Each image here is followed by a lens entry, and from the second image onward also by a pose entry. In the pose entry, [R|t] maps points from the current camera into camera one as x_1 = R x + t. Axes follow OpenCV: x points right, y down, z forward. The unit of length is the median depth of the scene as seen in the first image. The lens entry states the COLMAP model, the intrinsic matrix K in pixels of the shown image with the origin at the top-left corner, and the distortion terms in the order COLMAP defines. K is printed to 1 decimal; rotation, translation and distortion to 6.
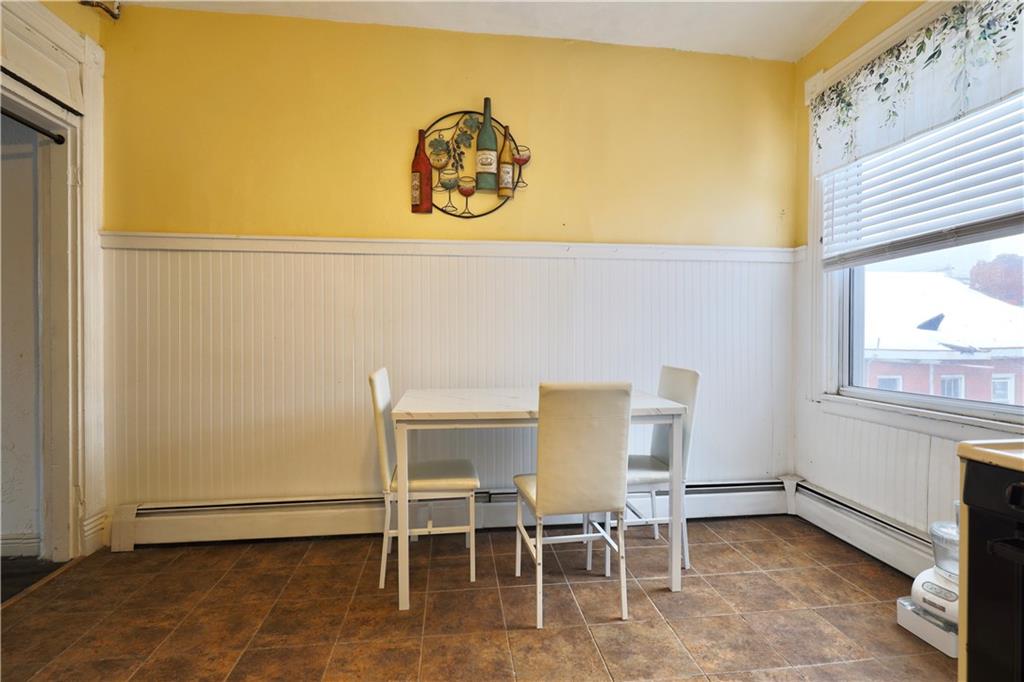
lens RADIAL K [[498.1, 0, 513.8], [0, 498.1, 341.1], [0, 0, 1]] dist [-0.000695, 0.000246]
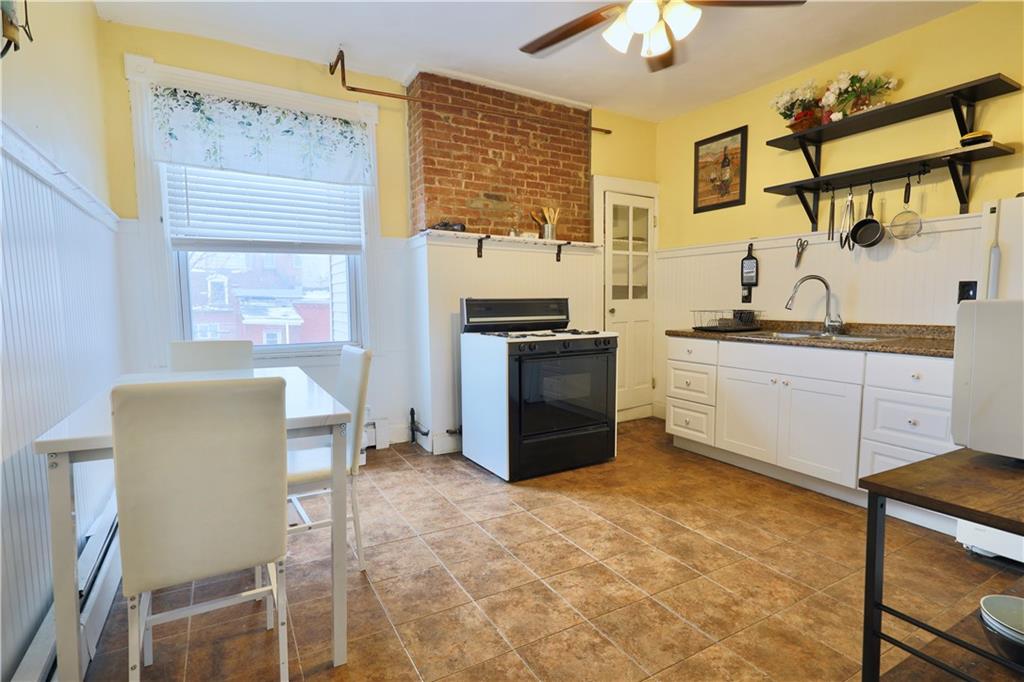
lens RADIAL K [[498.1, 0, 511.0], [0, 498.1, 344.1], [0, 0, 1]] dist [-0.000695, 0.000246]
pose [[-0.392132, -0.075382, 0.916815, -0.880137], [0.012639, 0.996101, 0.087308, -0.020008], [-0.919822, 0.045824, -0.389651, 0.909012]]
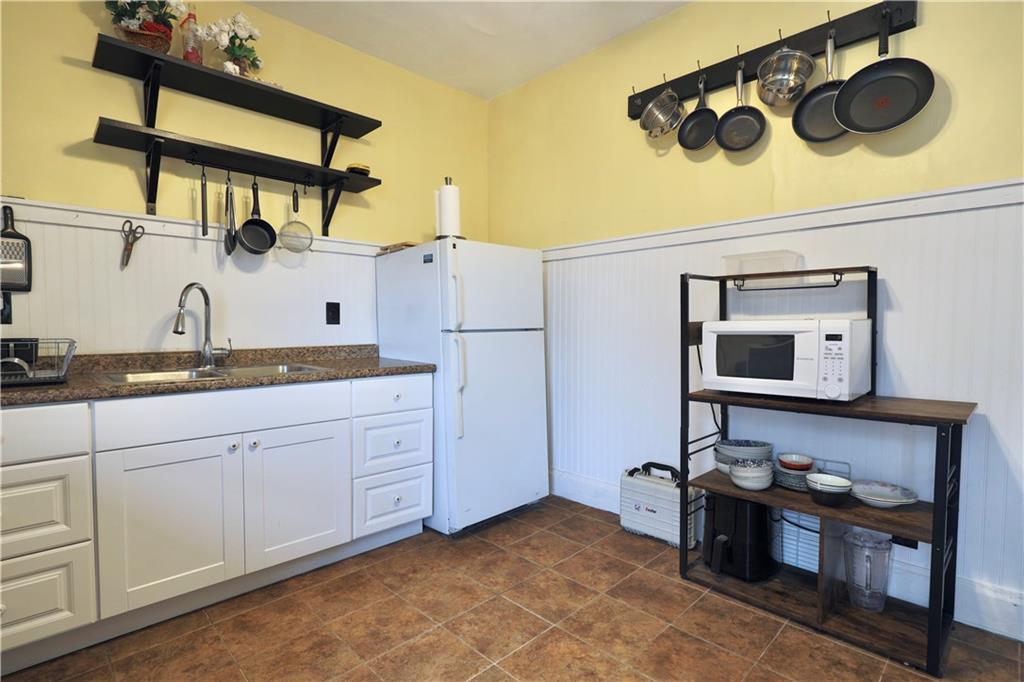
lens RADIAL K [[498.1, 0, 511.6], [0, 498.1, 344.4], [0, 0, 1]] dist [-0.000695, 0.000246]
pose [[-0.797889, 0.029738, -0.602070, 0.210728], [-0.002511, 0.998610, 0.052652, -0.013844], [0.602799, 0.043522, -0.796705, 0.688216]]
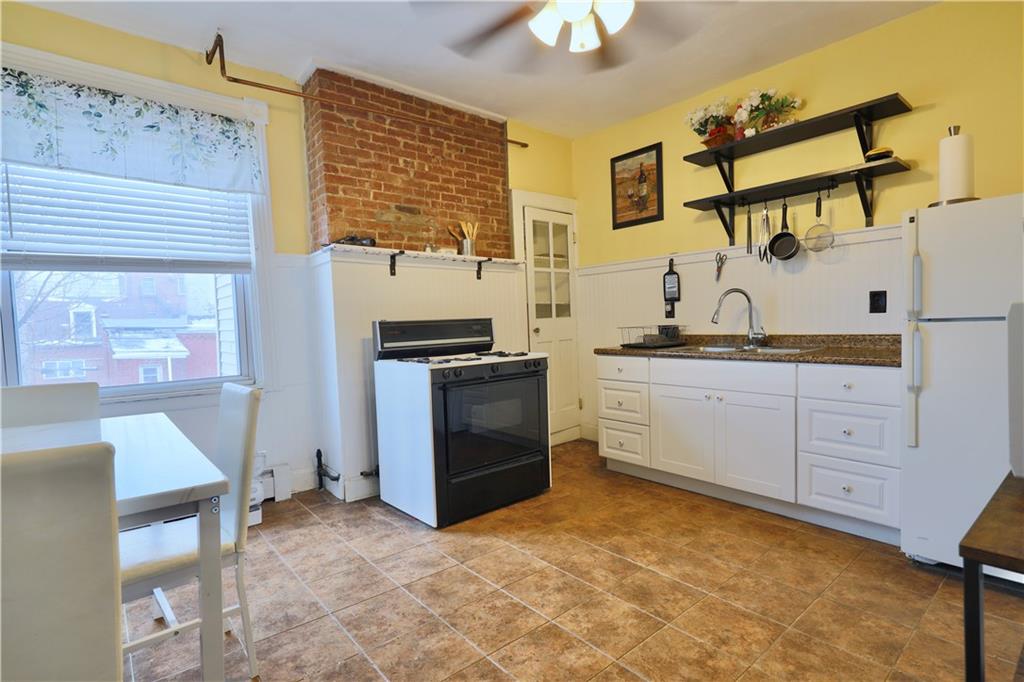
lens RADIAL K [[498.1, 0, 511.2], [0, 498.1, 344.1], [0, 0, 1]] dist [-0.000695, 0.000246]
pose [[-0.547771, -0.018107, 0.836432, -0.741617], [0.040120, 0.998047, 0.047880, -0.015957], [-0.835666, 0.059785, -0.545975, 0.875742]]
